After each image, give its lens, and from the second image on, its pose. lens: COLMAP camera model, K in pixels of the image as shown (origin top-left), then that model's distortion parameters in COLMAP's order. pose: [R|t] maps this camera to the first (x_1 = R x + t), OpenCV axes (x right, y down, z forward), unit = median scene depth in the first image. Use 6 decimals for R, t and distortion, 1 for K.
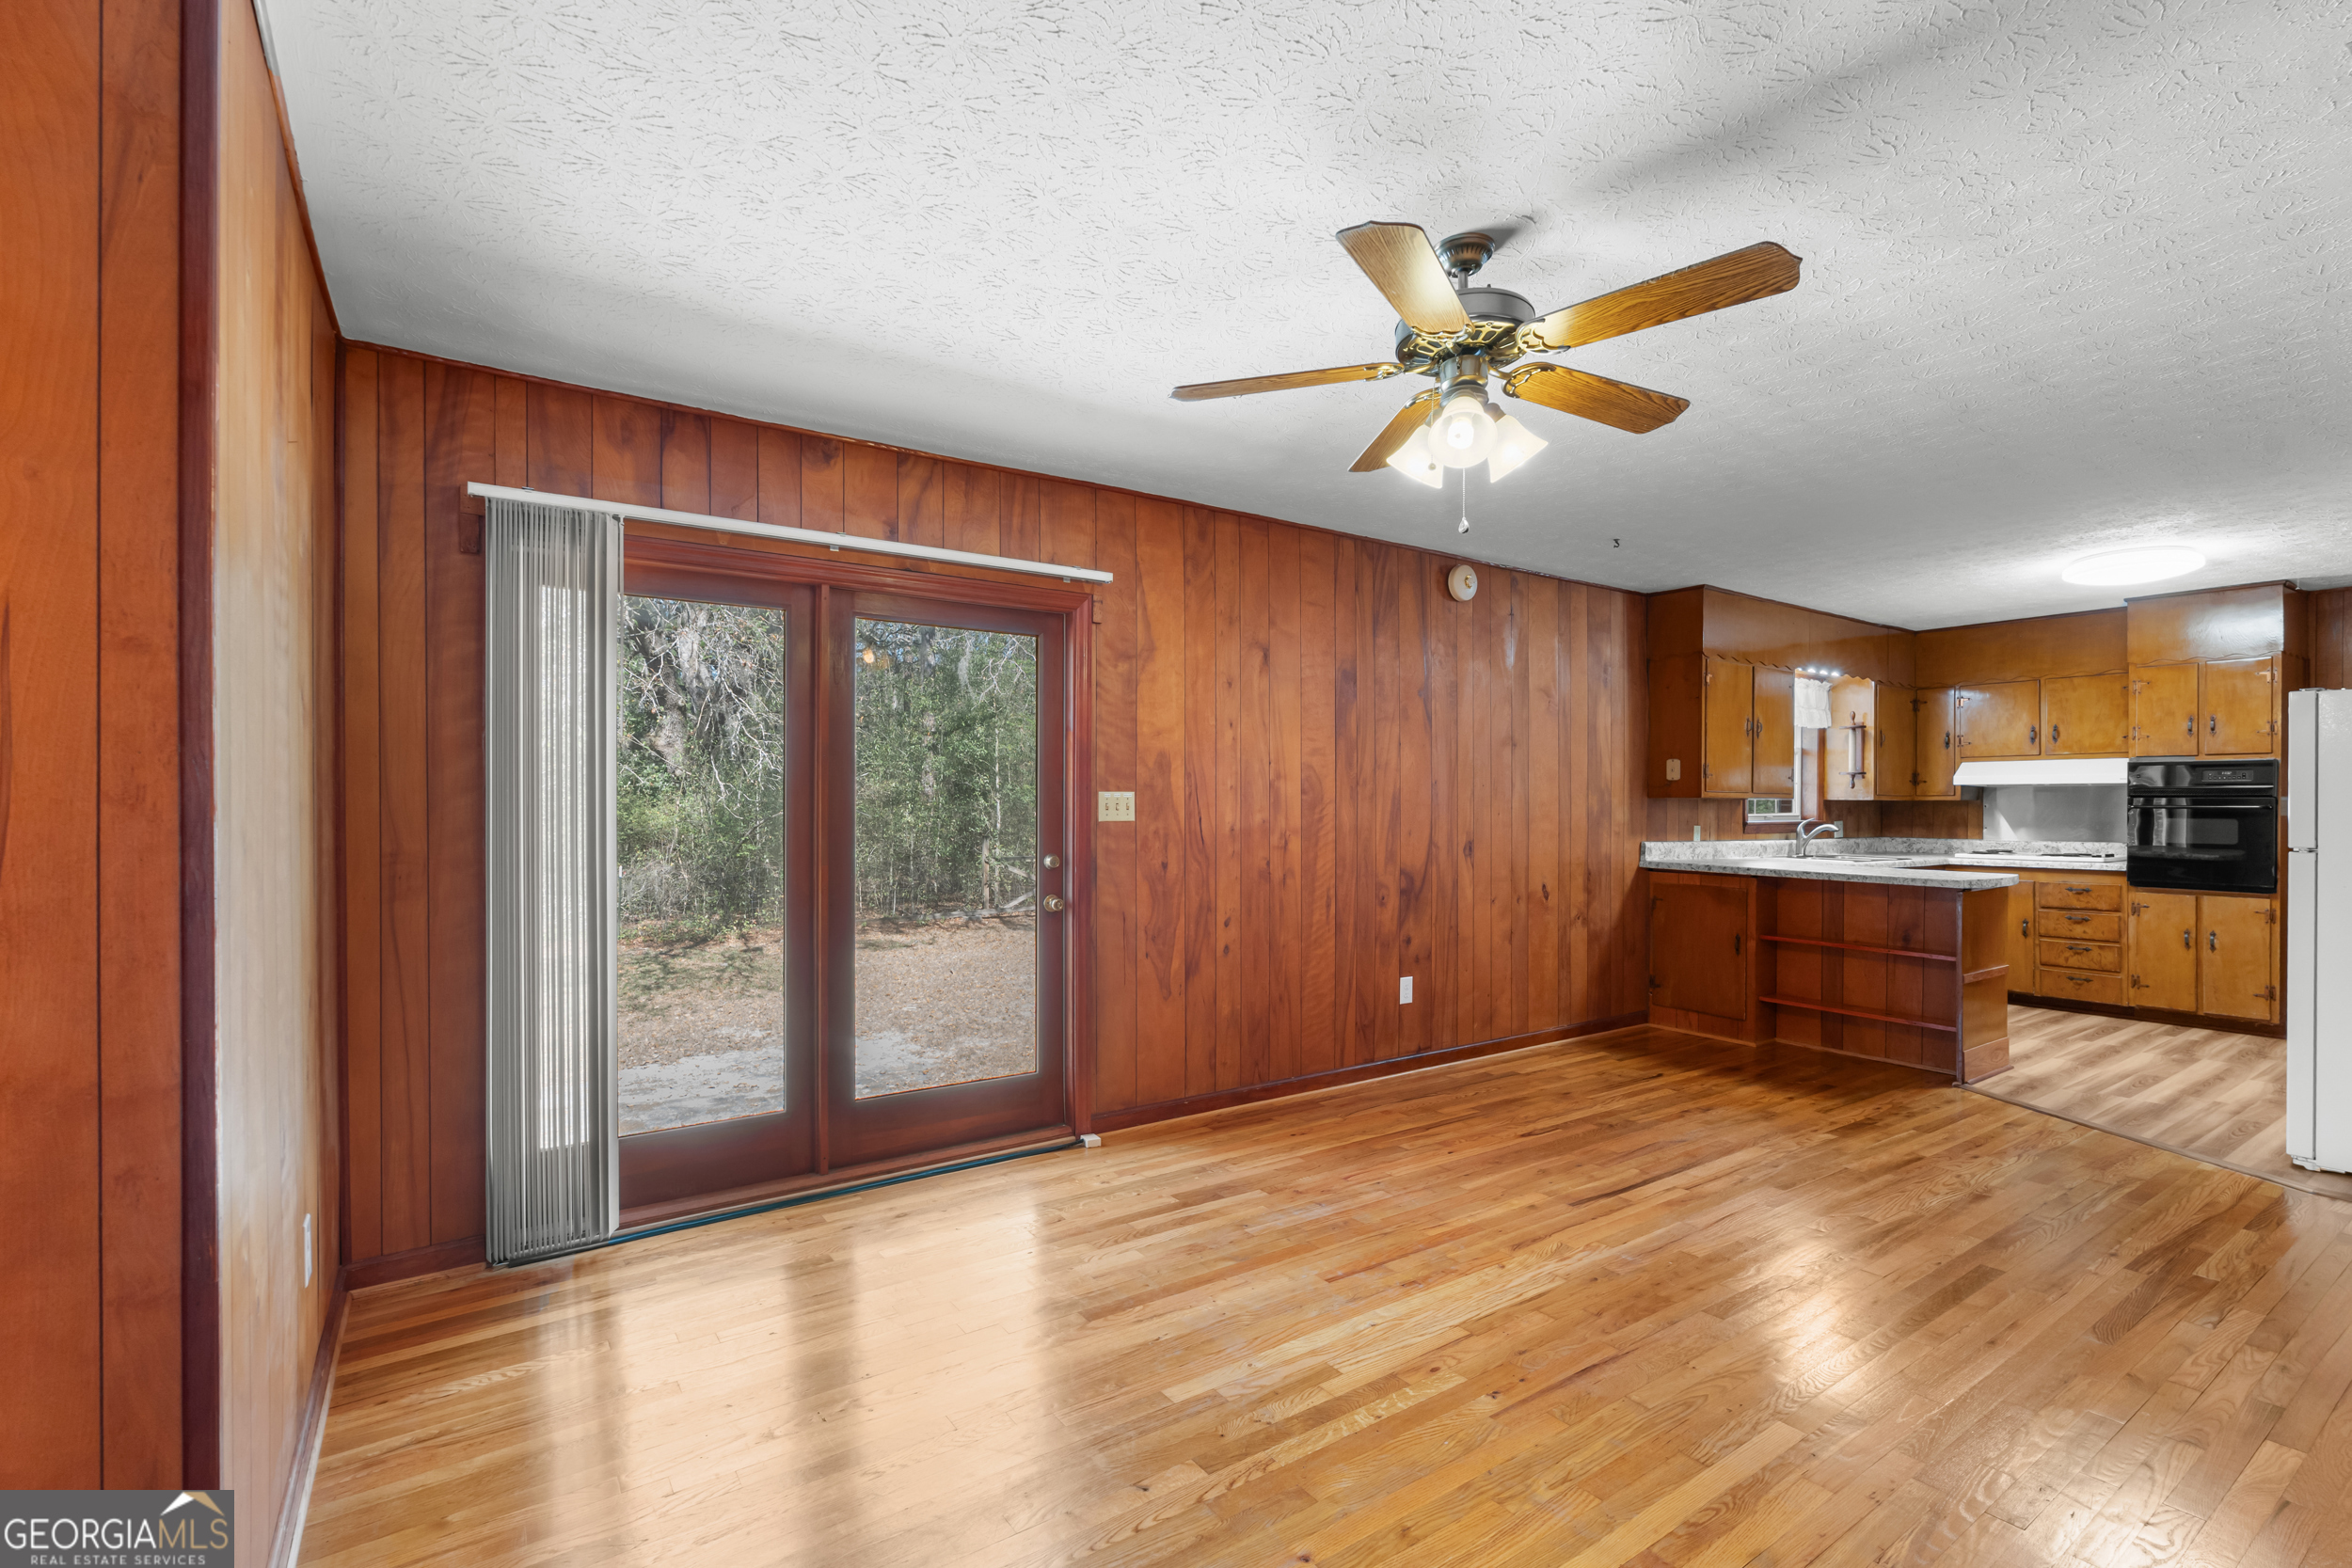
lens RADIAL K [[1041.2, 0, 1174.5], [0, 1041.2, 794.8], [0, 0, 1]] dist [0.001096, 0.000081]
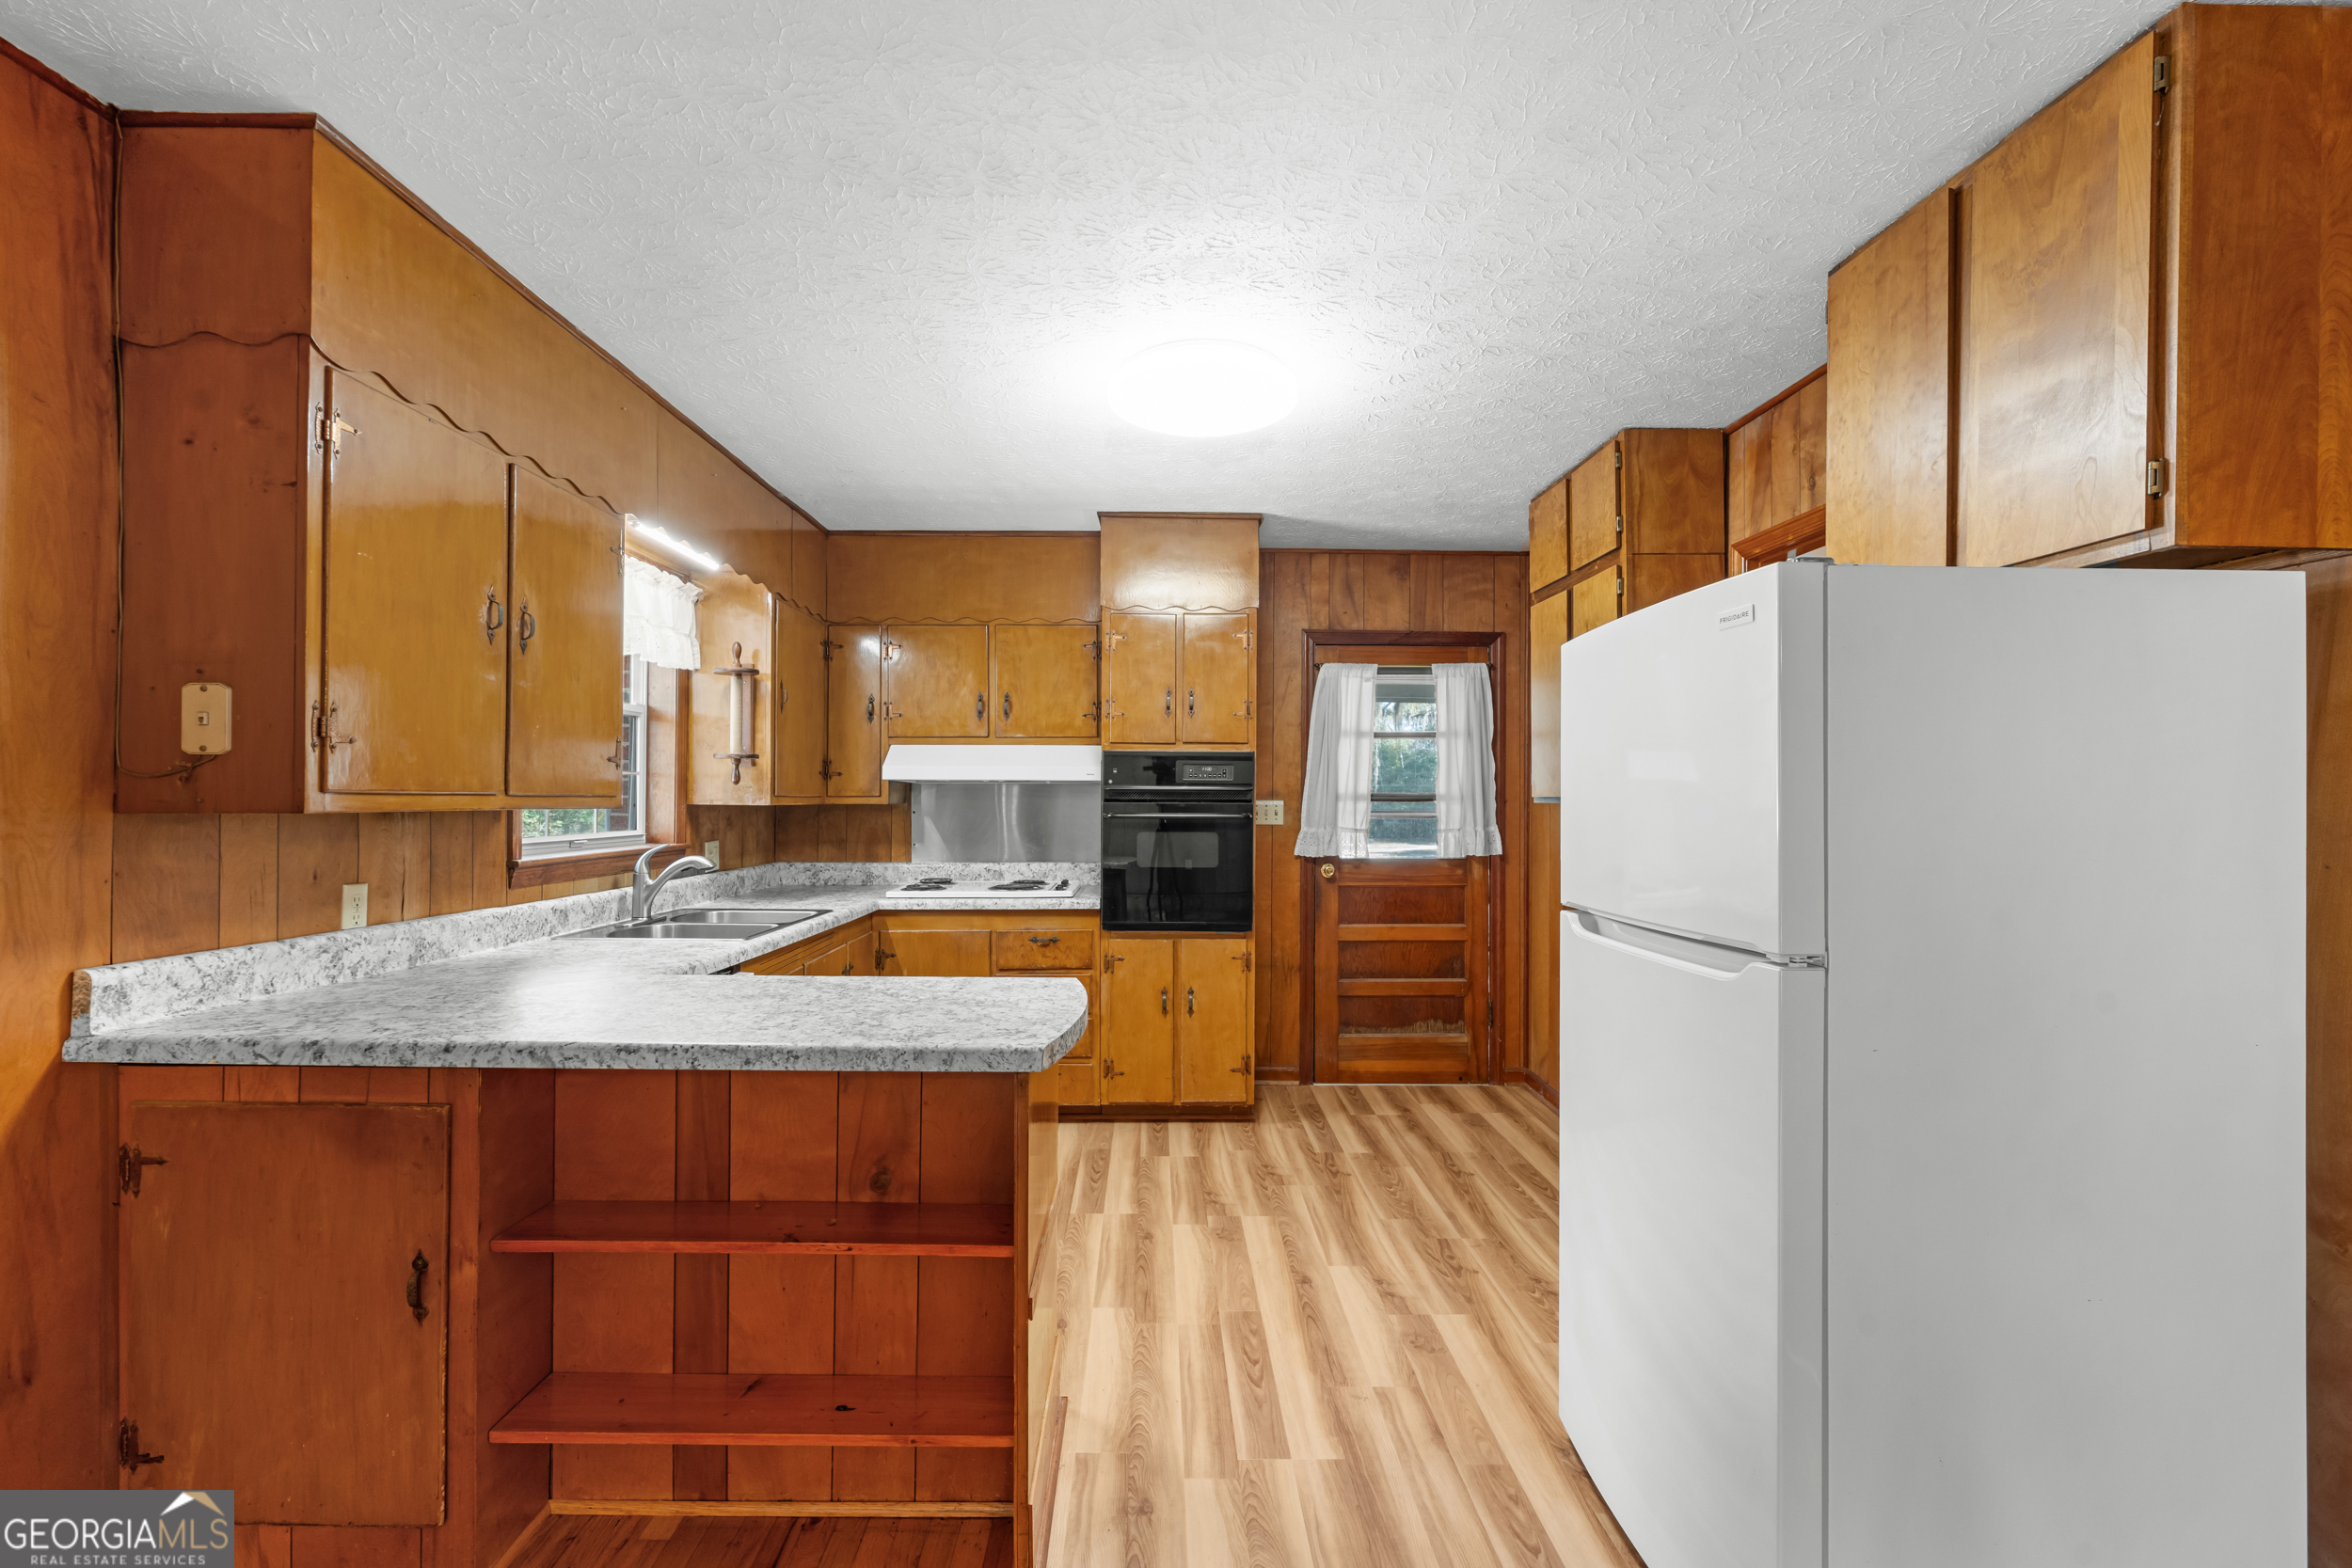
lens RADIAL K [[1041.2, 0, 1174.5], [0, 1041.2, 794.8], [0, 0, 1]] dist [0.001096, 0.000081]
pose [[0.548336, -0.000418, 0.836258, 0.357225], [-0.007146, 0.999961, 0.005186, -0.005660], [-0.836228, -0.008820, 0.548311, 0.567211]]
